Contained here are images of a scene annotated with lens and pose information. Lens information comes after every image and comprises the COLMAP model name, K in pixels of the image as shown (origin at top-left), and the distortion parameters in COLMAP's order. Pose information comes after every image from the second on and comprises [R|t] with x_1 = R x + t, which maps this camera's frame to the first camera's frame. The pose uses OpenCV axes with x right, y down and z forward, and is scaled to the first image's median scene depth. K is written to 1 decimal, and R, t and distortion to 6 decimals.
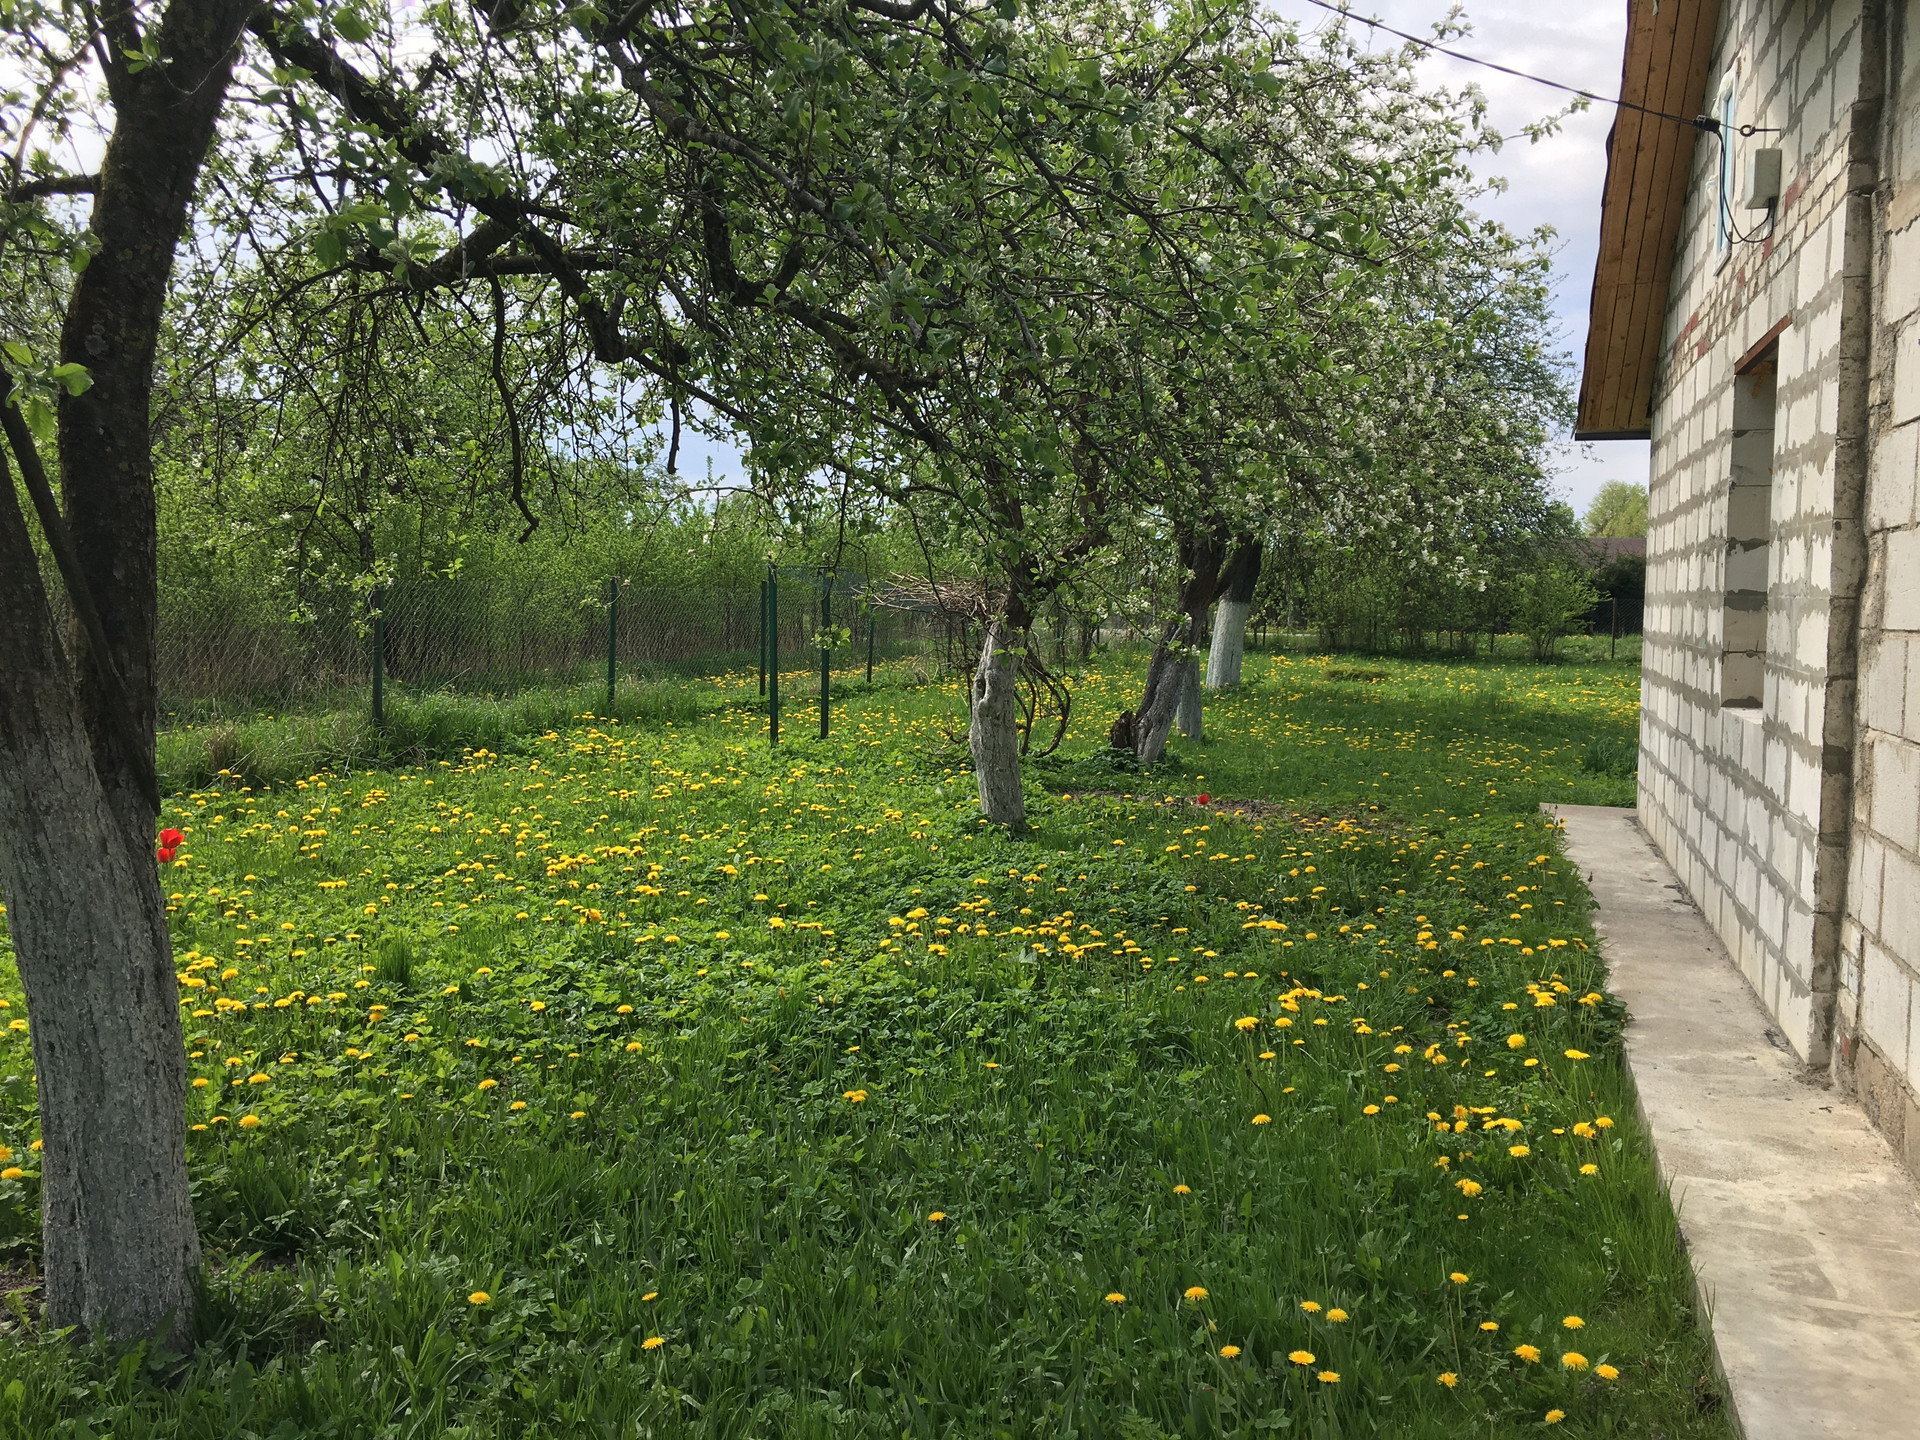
lens RADIAL K [[1681.9, 0, 960.0], [0, 1681.9, 720.0], [0, 0, 1]] dist [0.109241, -0.153800]
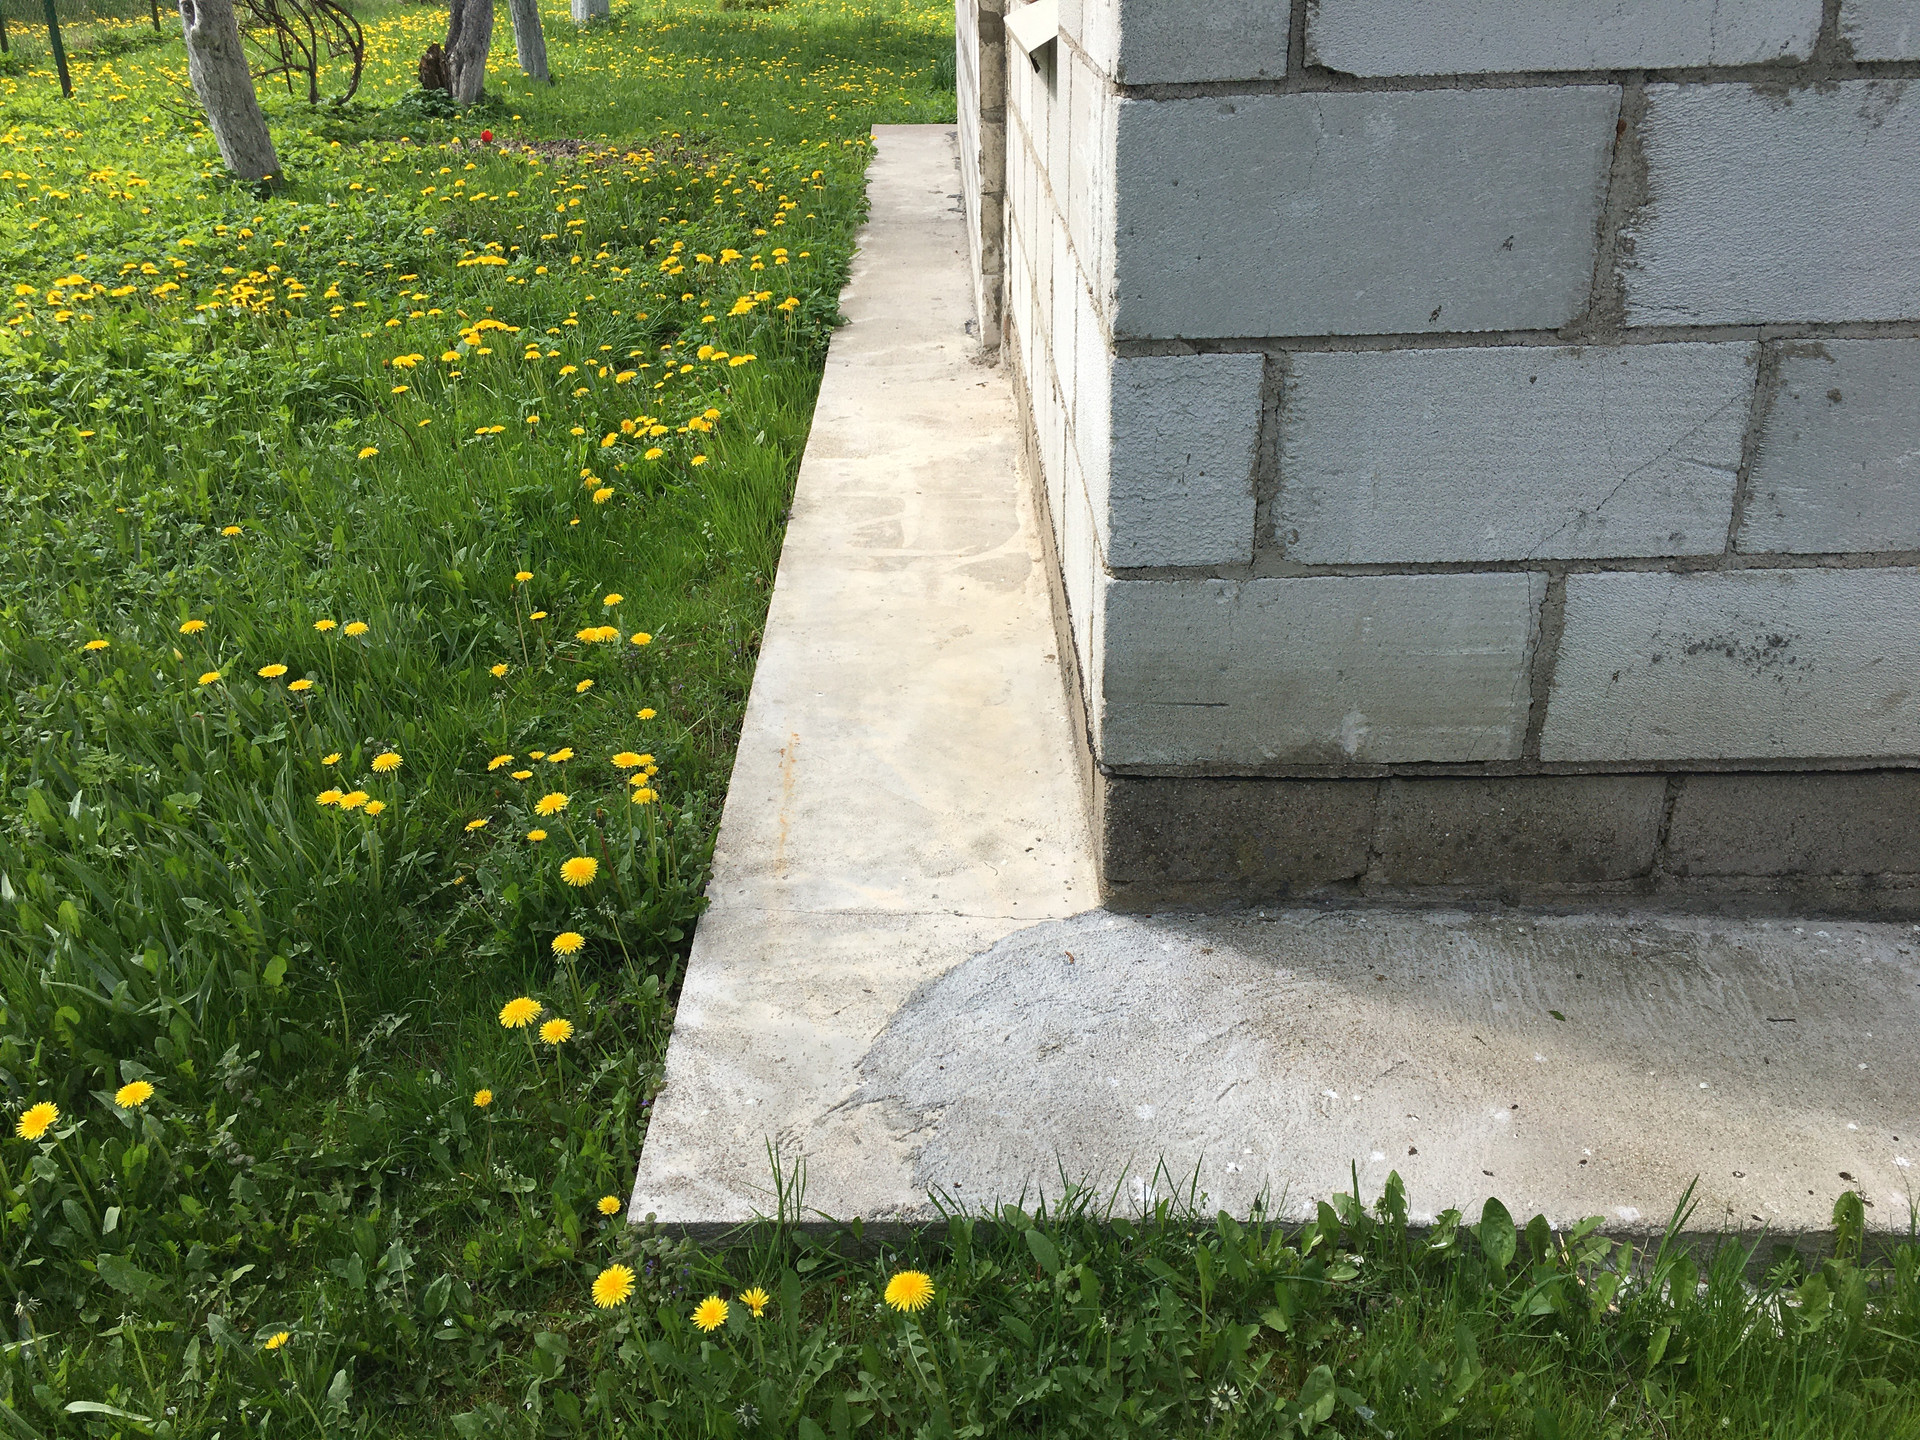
lens RADIAL K [[1681.9, 0, 960.0], [0, 1681.9, 720.0], [0, 0, 1]] dist [0.109241, -0.153800]
pose [[0.944401, -0.165120, 0.284327, 0.102943], [0.052438, 0.929325, 0.365521, 0.023247], [-0.324587, -0.330289, 0.886314, 0.001270]]
